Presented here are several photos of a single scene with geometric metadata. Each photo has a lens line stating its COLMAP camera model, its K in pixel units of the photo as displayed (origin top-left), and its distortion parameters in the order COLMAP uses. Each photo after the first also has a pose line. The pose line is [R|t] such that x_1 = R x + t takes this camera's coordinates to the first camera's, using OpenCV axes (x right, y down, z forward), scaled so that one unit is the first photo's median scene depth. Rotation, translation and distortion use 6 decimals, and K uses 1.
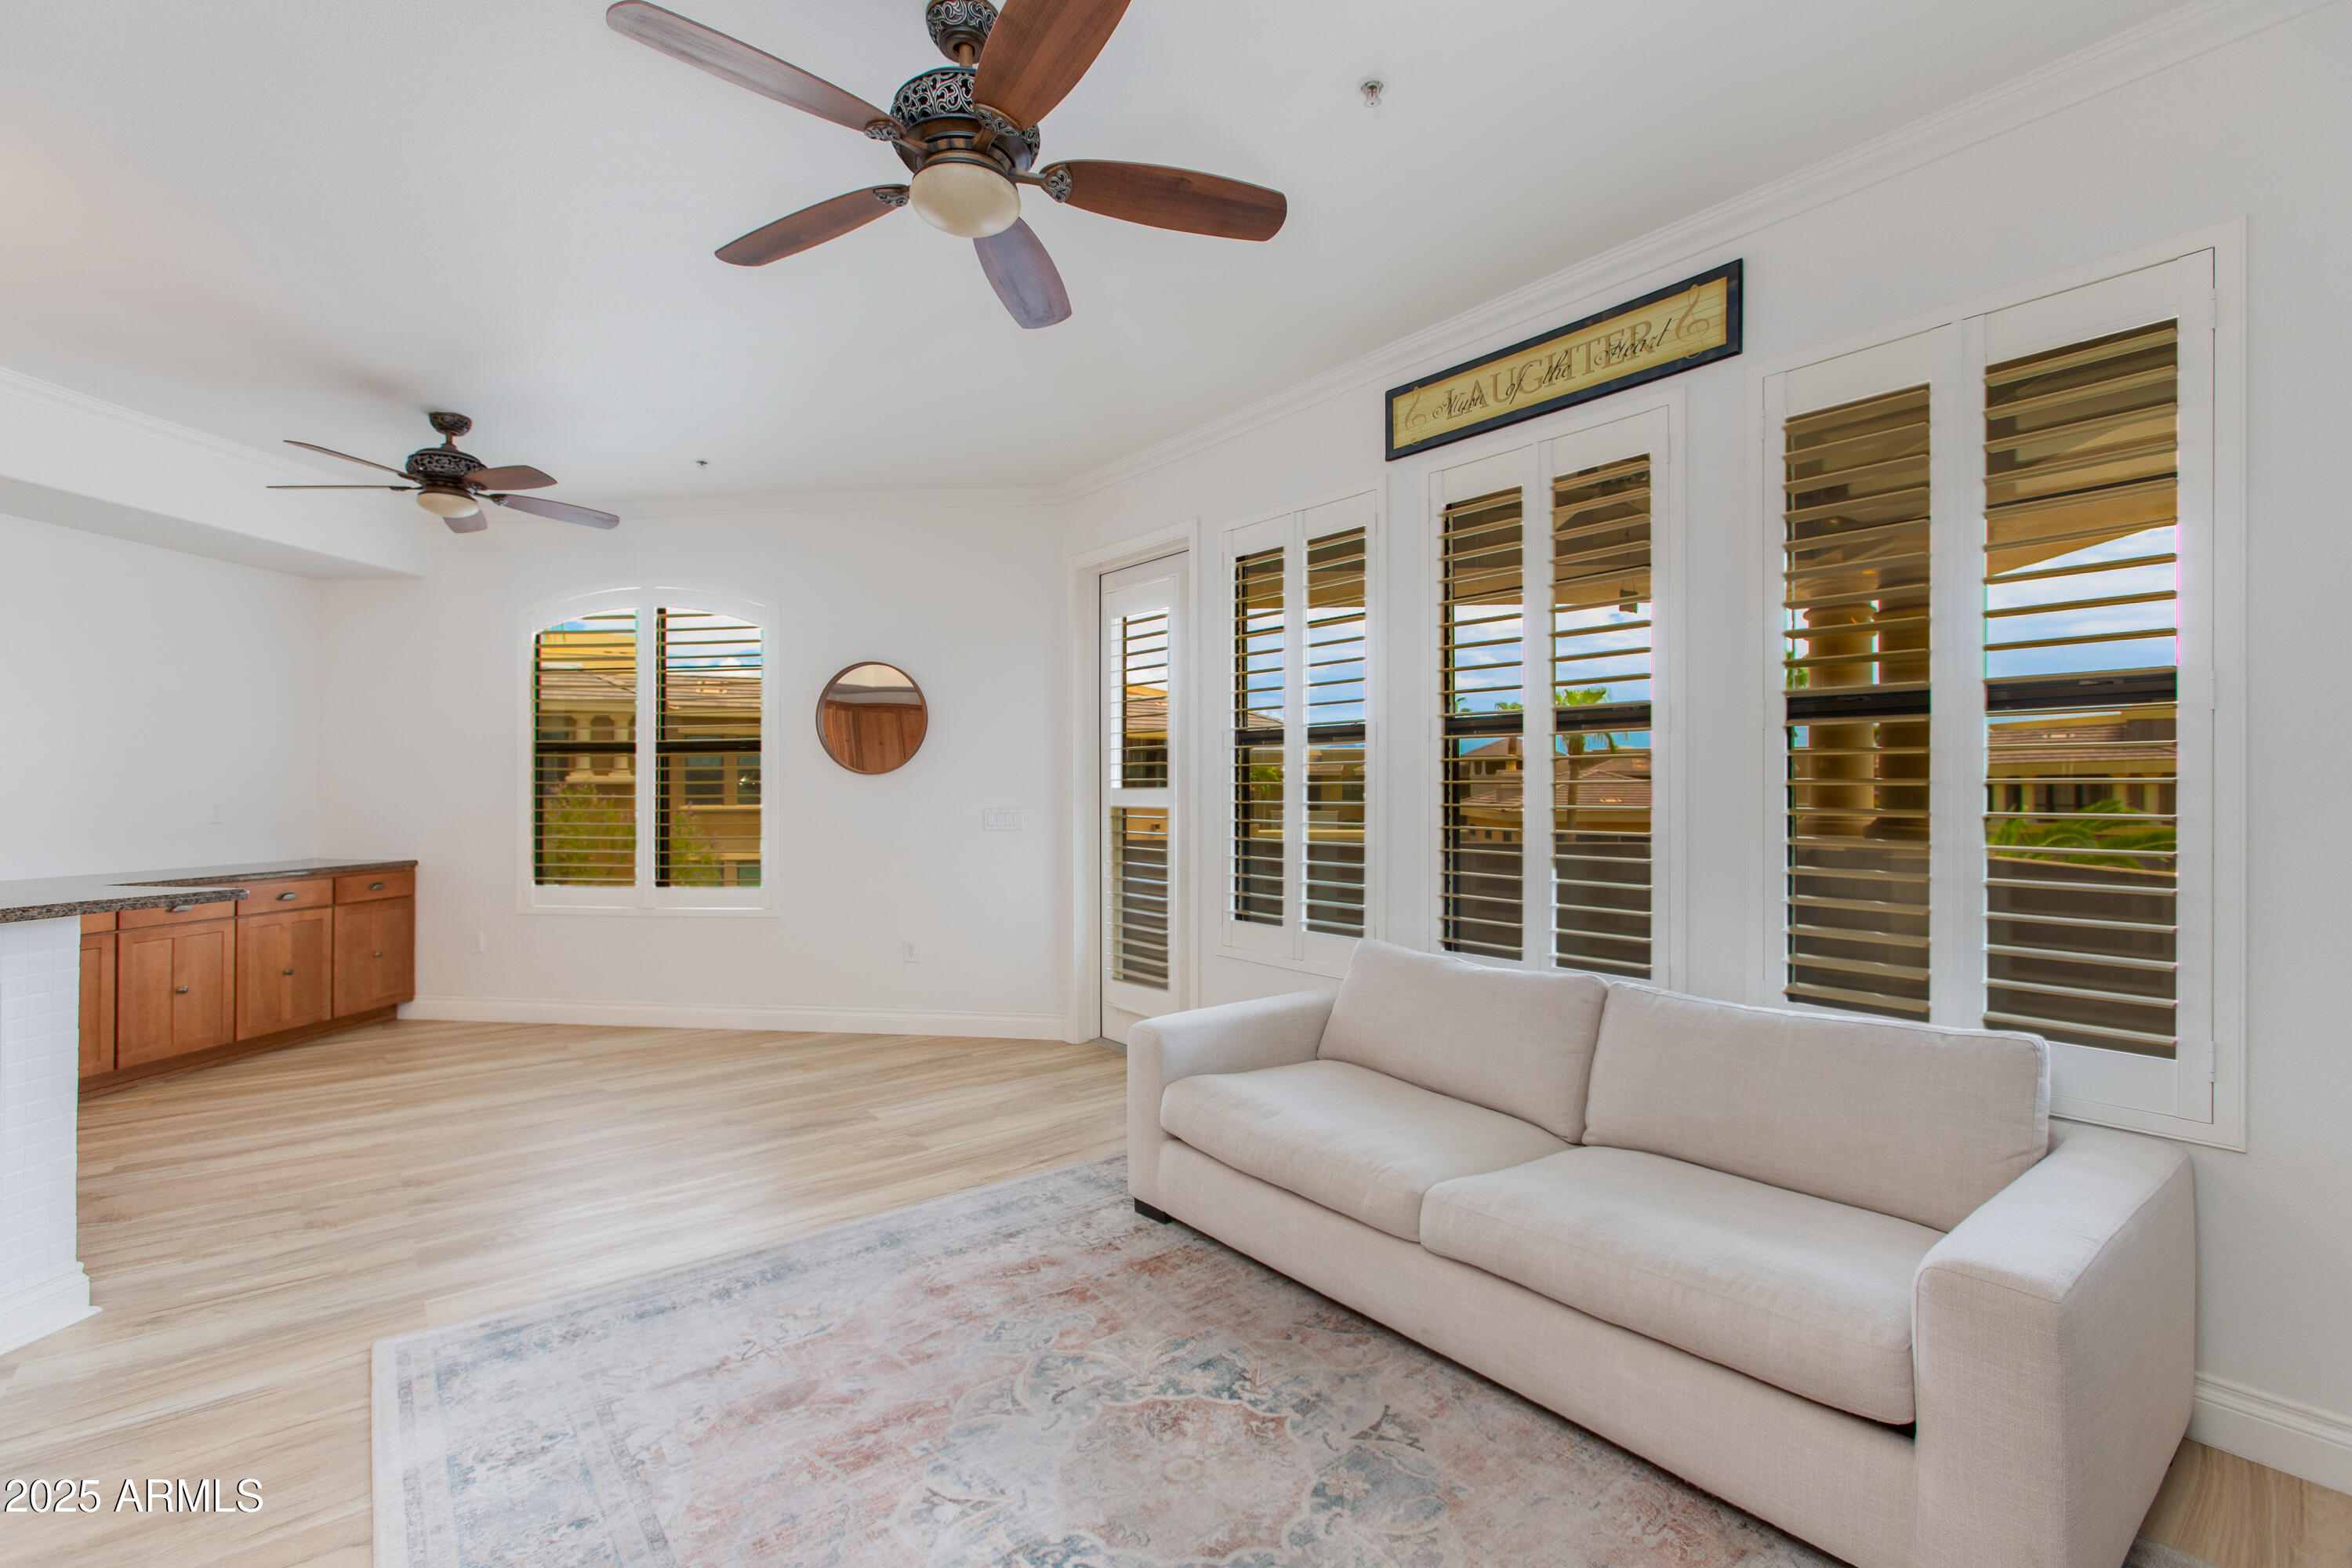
lens RADIAL K [[1046.0, 0, 1171.2], [0, 1046.0, 792.1], [0, 0, 1]] dist [-0.012856, 0.008819]
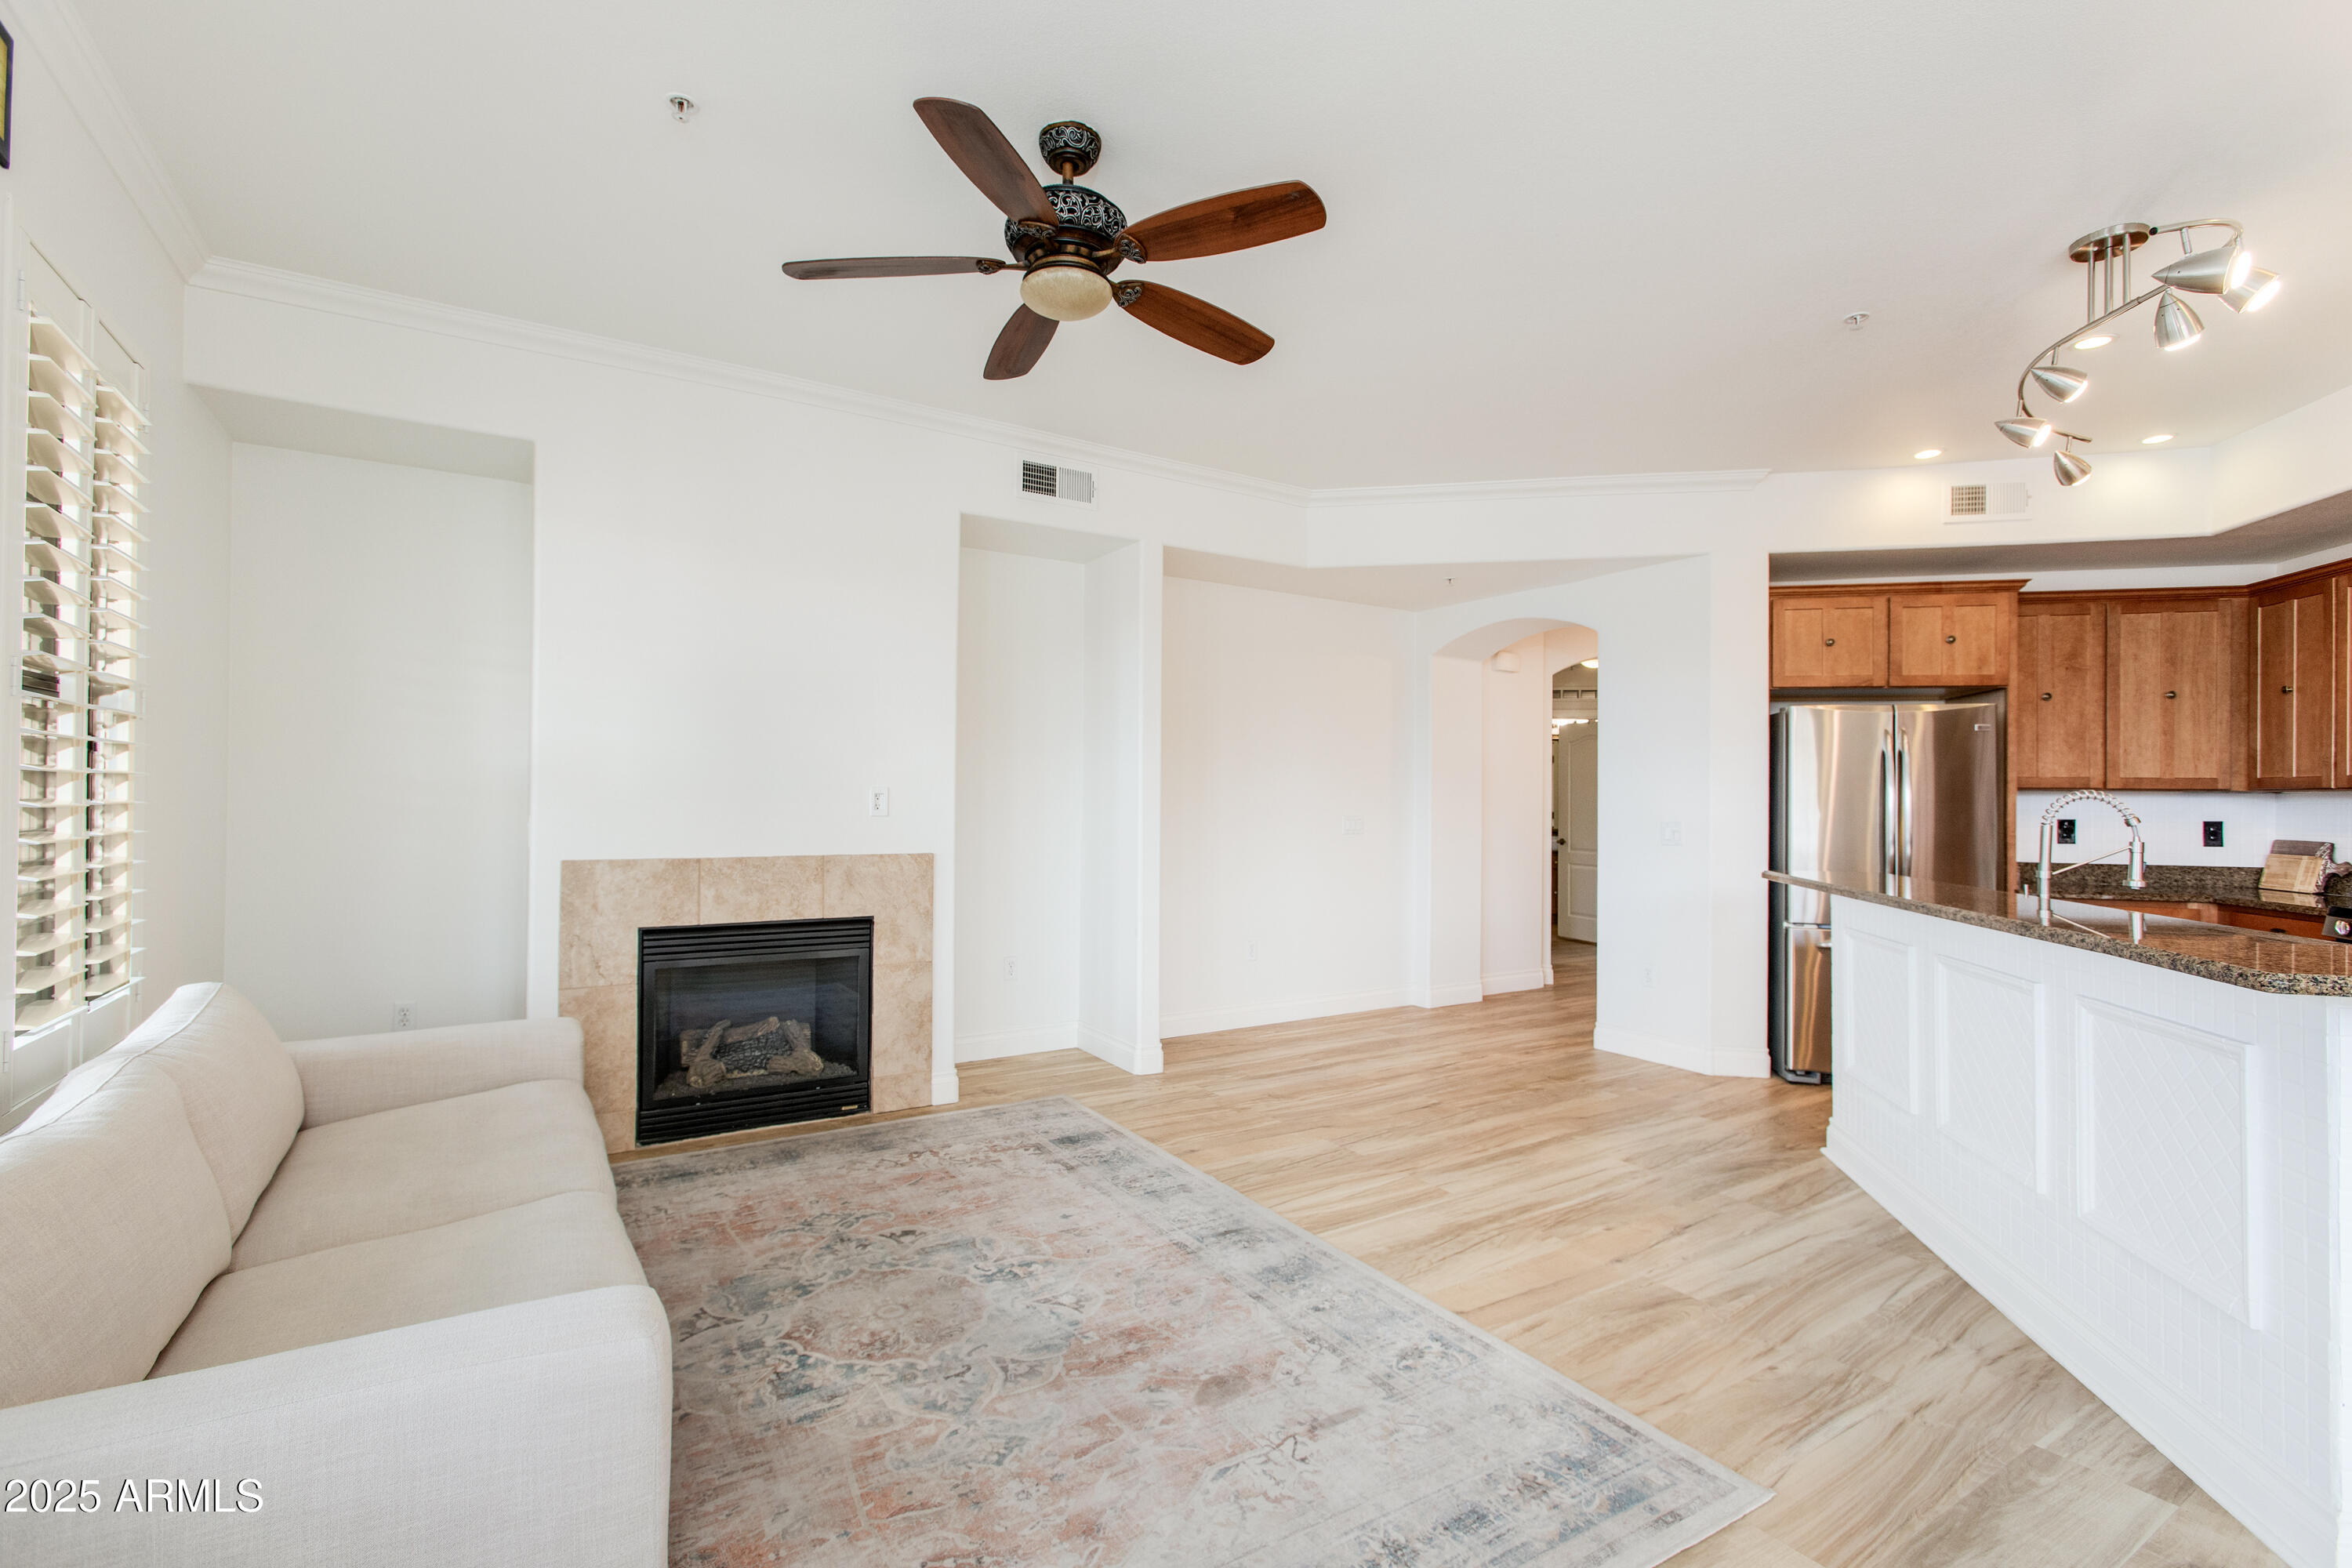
lens RADIAL K [[1064.9, 0, 1167.8], [0, 1064.9, 785.1], [0, 0, 1]] dist [-0.015067, 0.012621]
pose [[-0.993299, -0.011322, 0.115020, -0.300466], [-0.012402, 0.999885, -0.008677, -0.002156], [-0.114909, -0.010045, -0.993325, 1.432163]]
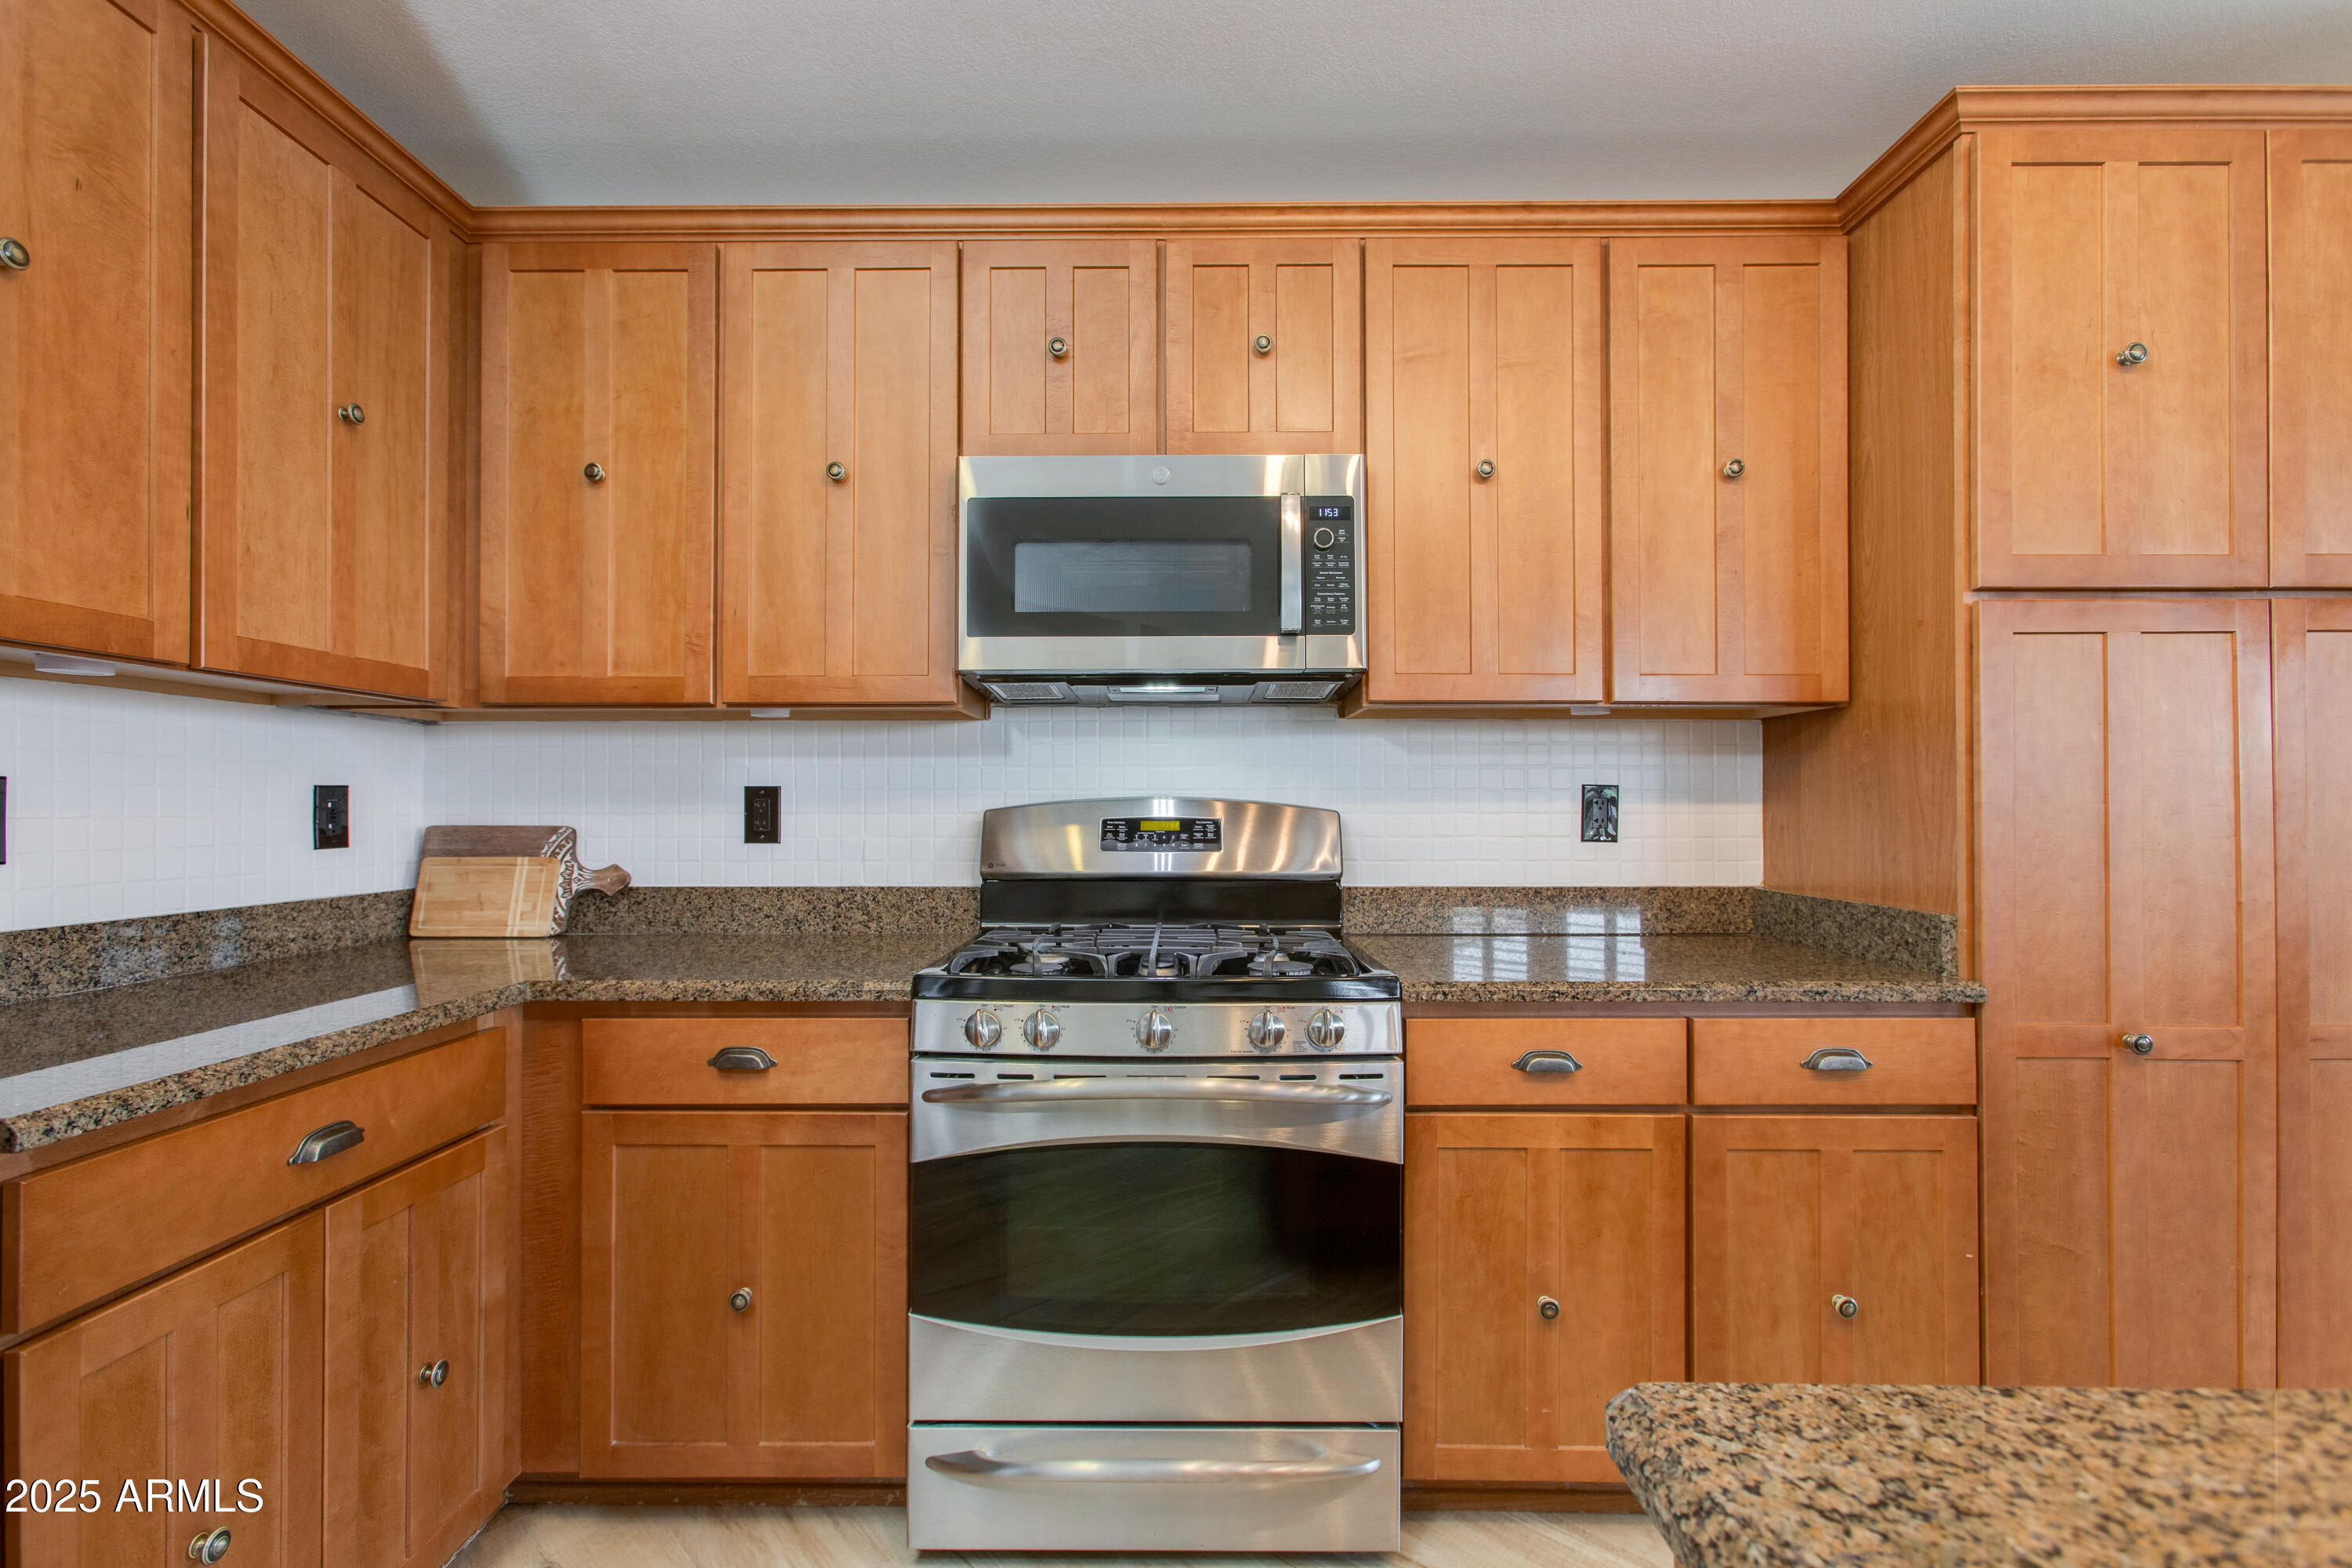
lens RADIAL K [[1046.0, 0, 1171.2], [0, 1046.0, 792.1], [0, 0, 1]] dist [-0.012856, 0.008819]
pose [[0.103204, -0.011364, -0.994595, -1.010810], [-0.003302, 0.999925, -0.011768, 0.029286], [0.994655, 0.004499, 0.103158, 0.086980]]
